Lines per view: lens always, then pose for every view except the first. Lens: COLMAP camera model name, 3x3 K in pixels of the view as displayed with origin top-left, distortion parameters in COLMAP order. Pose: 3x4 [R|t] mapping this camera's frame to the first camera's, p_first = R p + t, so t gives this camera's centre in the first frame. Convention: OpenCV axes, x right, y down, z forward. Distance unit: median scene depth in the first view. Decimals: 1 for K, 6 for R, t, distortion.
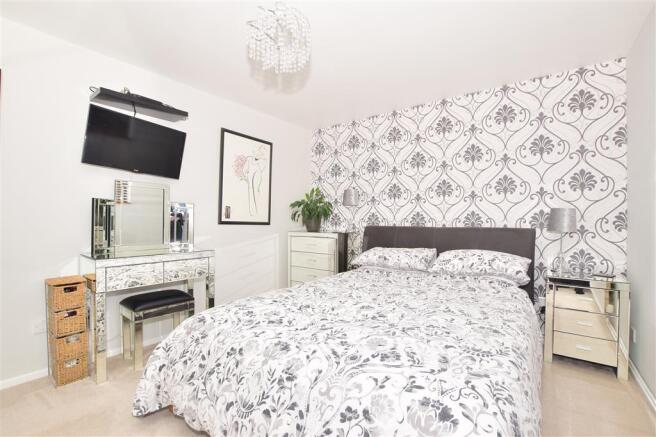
lens RADIAL K [[292.4, 0, 331.5], [0, 292.4, 220.5], [0, 0, 1]] dist [-0.001336, -0.000173]
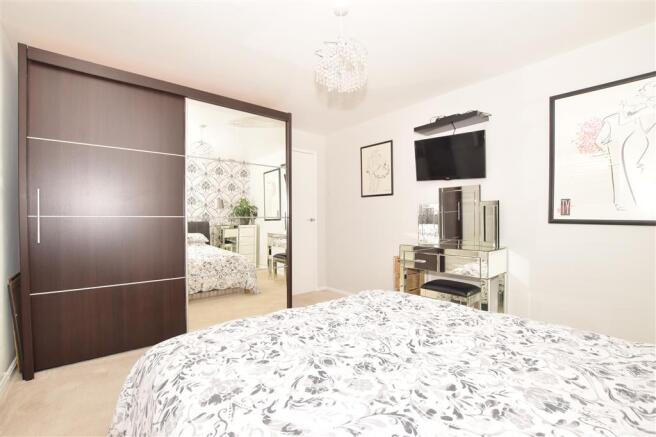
lens RADIAL K [[292.4, 0, 331.5], [0, 292.4, 220.5], [0, 0, 1]] dist [-0.001336, -0.000173]
pose [[-0.234716, 0.000837, -0.972064, 0.973268], [0.002156, 0.999998, 0.000340, 0.008452], [0.972062, -0.002016, -0.234718, 1.222733]]
